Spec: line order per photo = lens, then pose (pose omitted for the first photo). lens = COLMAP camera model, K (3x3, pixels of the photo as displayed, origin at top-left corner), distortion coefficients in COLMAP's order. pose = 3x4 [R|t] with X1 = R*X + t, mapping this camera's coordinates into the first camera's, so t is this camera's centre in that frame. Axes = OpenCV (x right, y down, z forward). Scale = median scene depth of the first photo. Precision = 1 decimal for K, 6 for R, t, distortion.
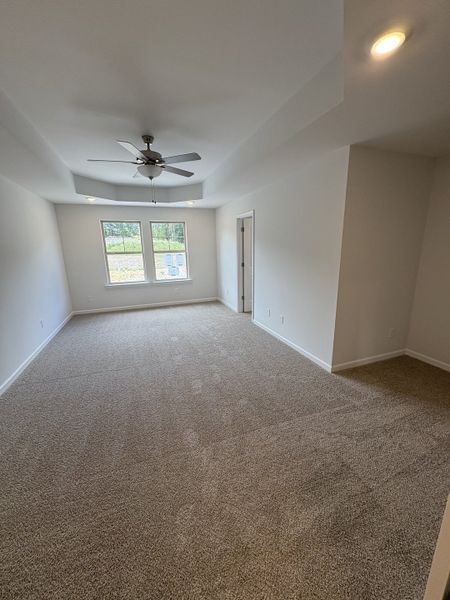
lens RADIAL K [[236.3, 0, 225.0], [0, 236.3, 300.0], [0, 0, 1]] dist [-0.000096, 0.000018]
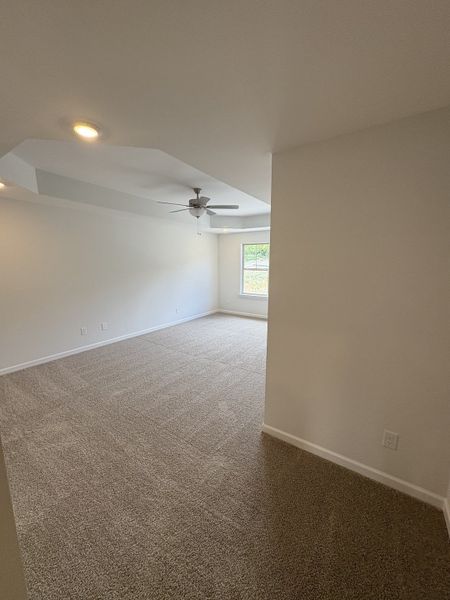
lens RADIAL K [[236.3, 0, 225.0], [0, 236.3, 300.0], [0, 0, 1]] dist [-0.000096, 0.000018]
pose [[0.609827, 0.148766, -0.778447, 0.517140], [-0.200912, 0.979158, 0.029731, -0.060391], [0.766646, 0.138269, 0.627006, 0.173536]]
